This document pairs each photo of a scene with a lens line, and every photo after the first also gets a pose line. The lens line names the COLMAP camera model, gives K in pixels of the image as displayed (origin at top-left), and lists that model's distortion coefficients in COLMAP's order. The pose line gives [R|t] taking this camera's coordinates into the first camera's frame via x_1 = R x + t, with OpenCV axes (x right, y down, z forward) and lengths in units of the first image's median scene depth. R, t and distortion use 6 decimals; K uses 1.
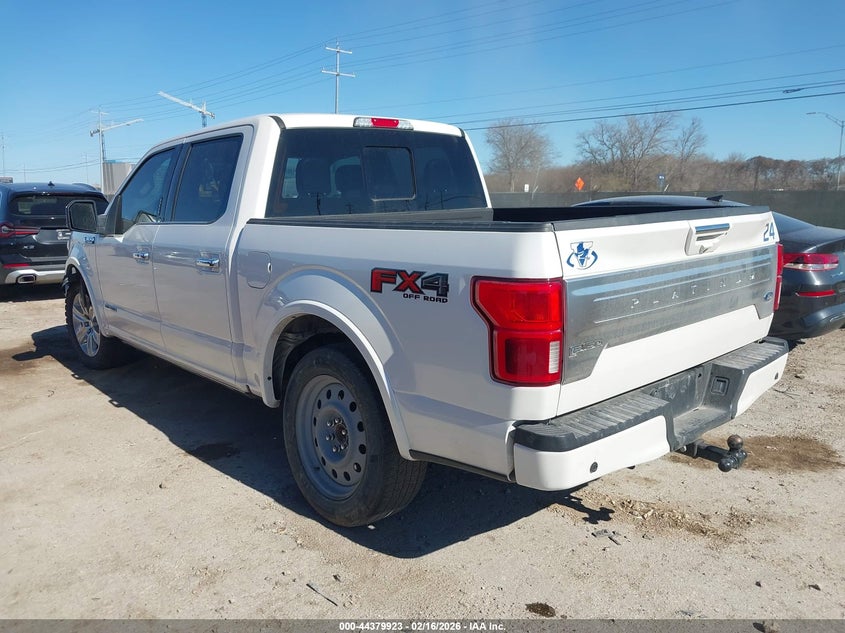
lens RADIAL K [[664.7, 0, 422.5], [0, 664.7, 316.5], [0, 0, 1]] dist [0.008377, -0.000473]
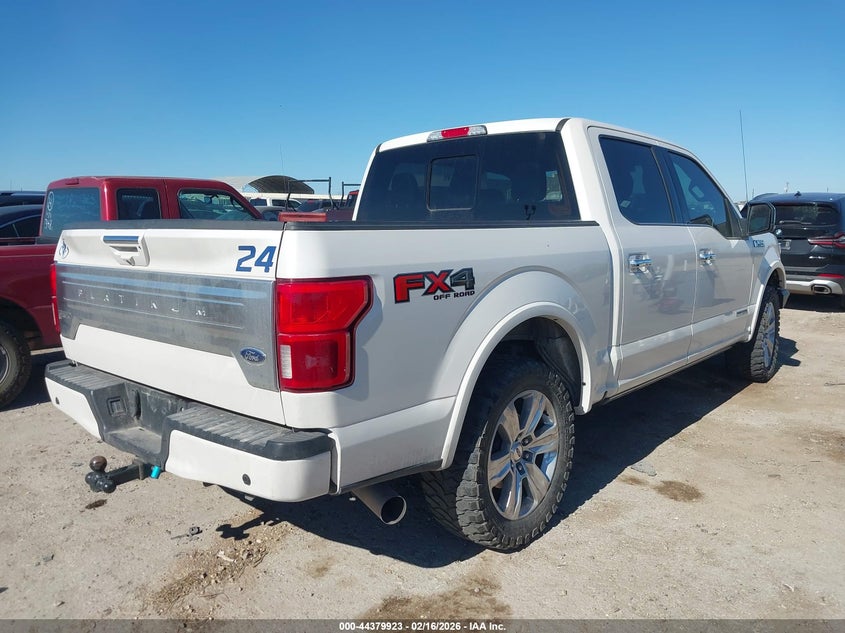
lens RADIAL K [[658.1, 0, 422.5], [0, 658.1, 316.5], [0, 0, 1]] dist [0.029406, 0.000468]
pose [[0.122889, 0.159810, -0.979469, 0.965689], [-0.173704, 0.975178, 0.137316, -0.154246], [0.977100, 0.153263, 0.147598, 0.869578]]
